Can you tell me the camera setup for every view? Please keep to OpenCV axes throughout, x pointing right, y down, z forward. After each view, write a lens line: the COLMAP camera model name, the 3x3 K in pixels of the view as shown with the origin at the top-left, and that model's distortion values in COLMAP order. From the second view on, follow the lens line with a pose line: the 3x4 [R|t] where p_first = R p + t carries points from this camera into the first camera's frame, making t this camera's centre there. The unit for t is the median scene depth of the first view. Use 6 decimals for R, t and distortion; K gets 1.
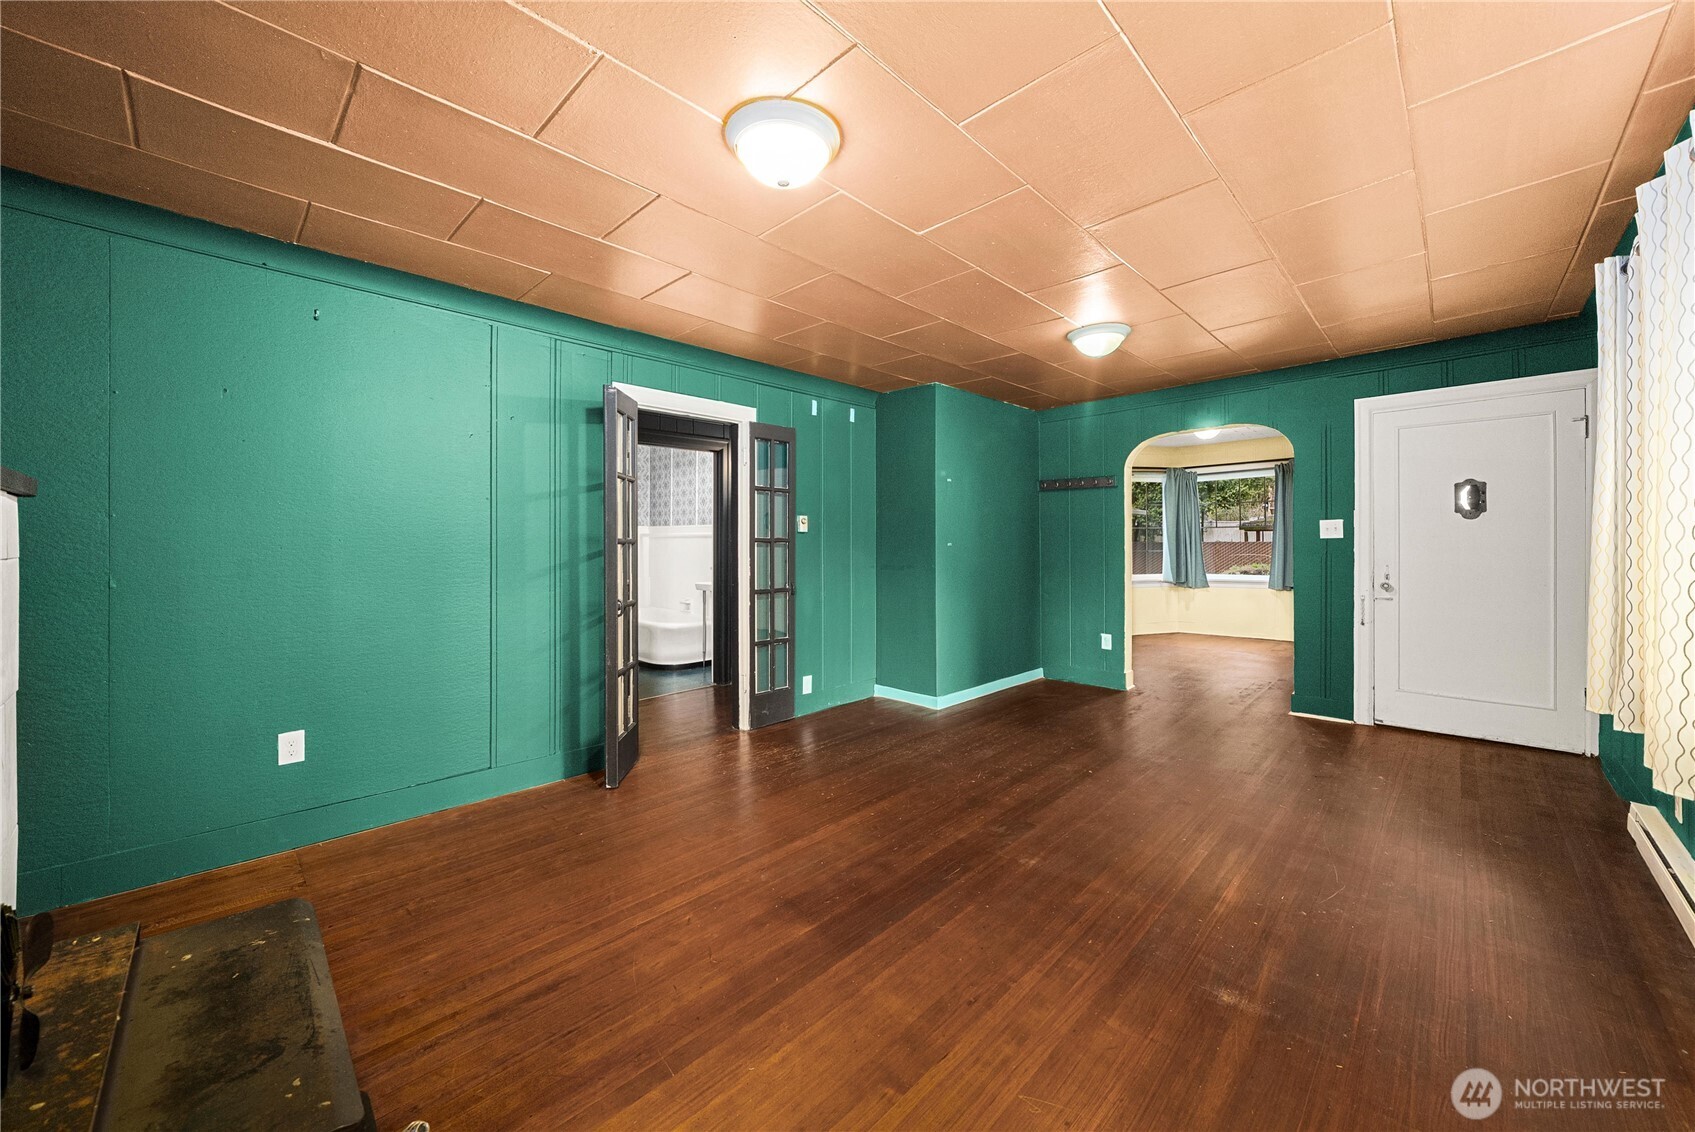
lens RADIAL K [[644.0, 0, 845.9], [0, 644.0, 552.4], [0, 0, 1]] dist [0.000210, 0.000044]
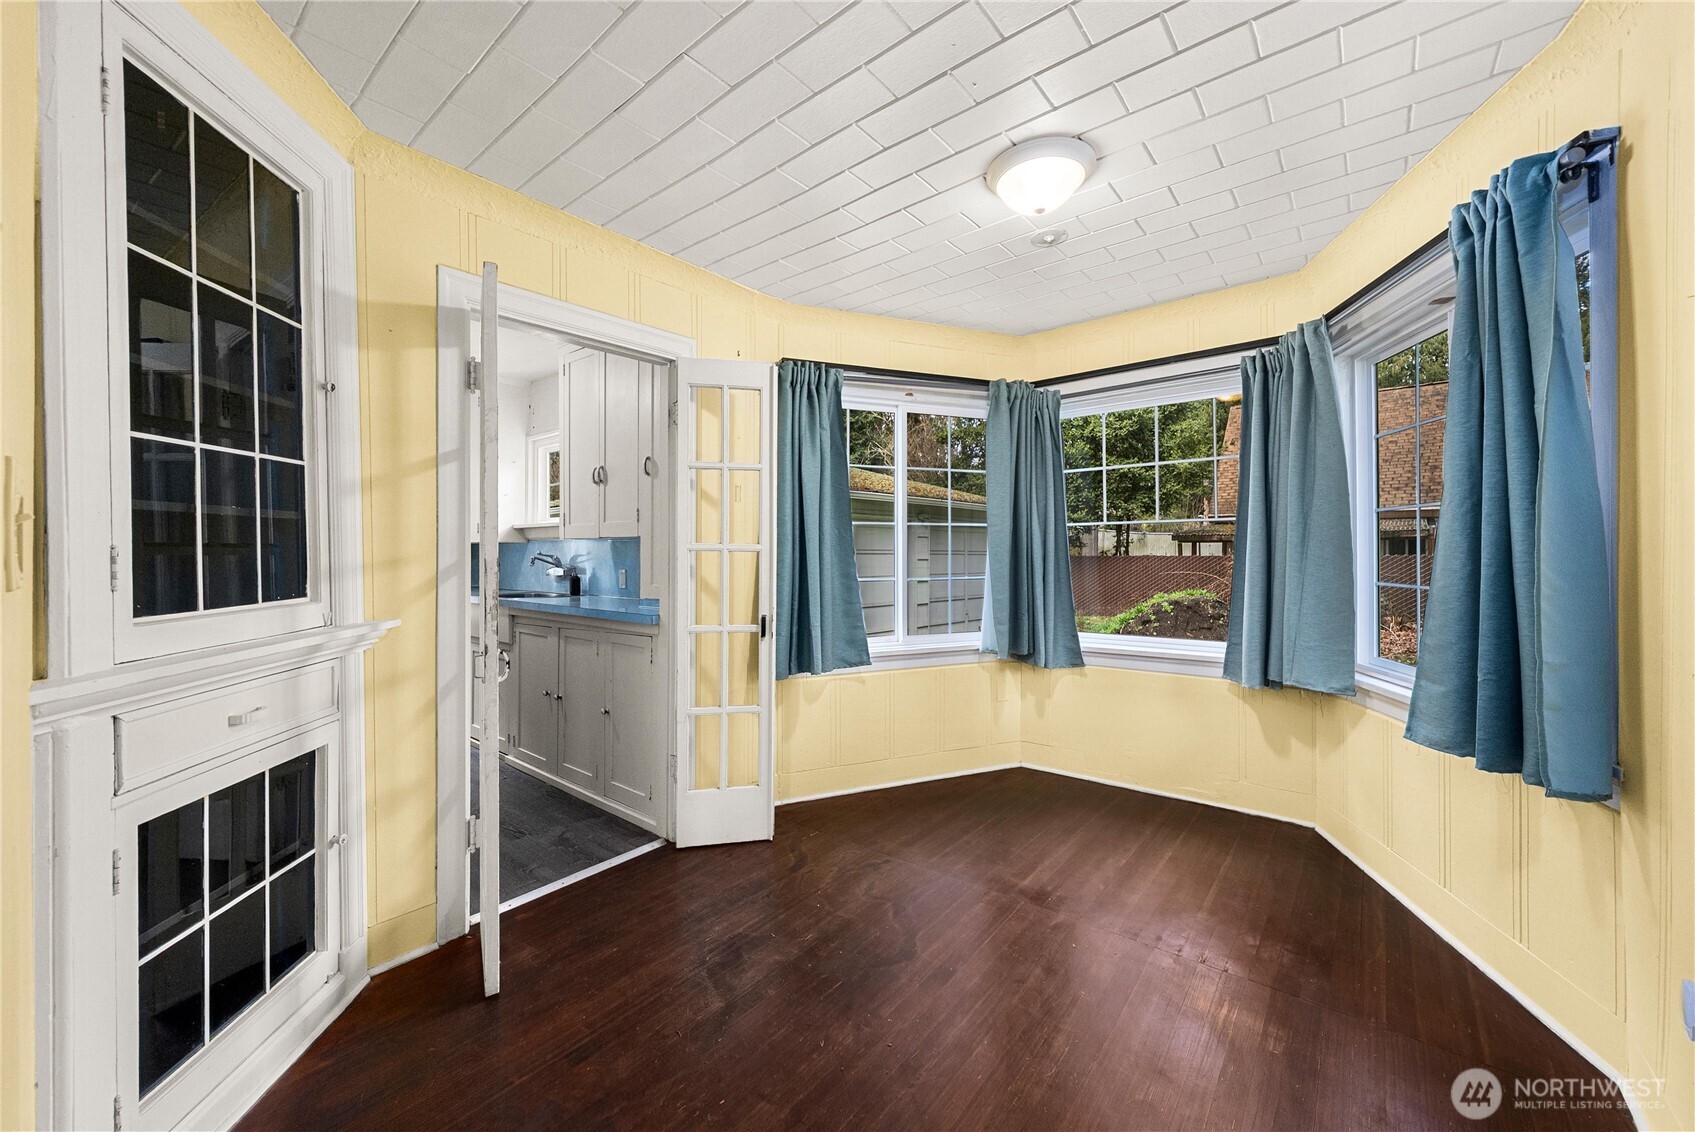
lens RADIAL K [[644.0, 0, 856.2], [0, 644.0, 559.2], [0, 0, 1]] dist [0.000210, 0.000044]
pose [[0.996192, 0.004935, 0.087051, 0.381730], [-0.004356, 0.999967, -0.006842, -0.011568], [-0.087082, 0.006437, 0.996180, 0.600751]]
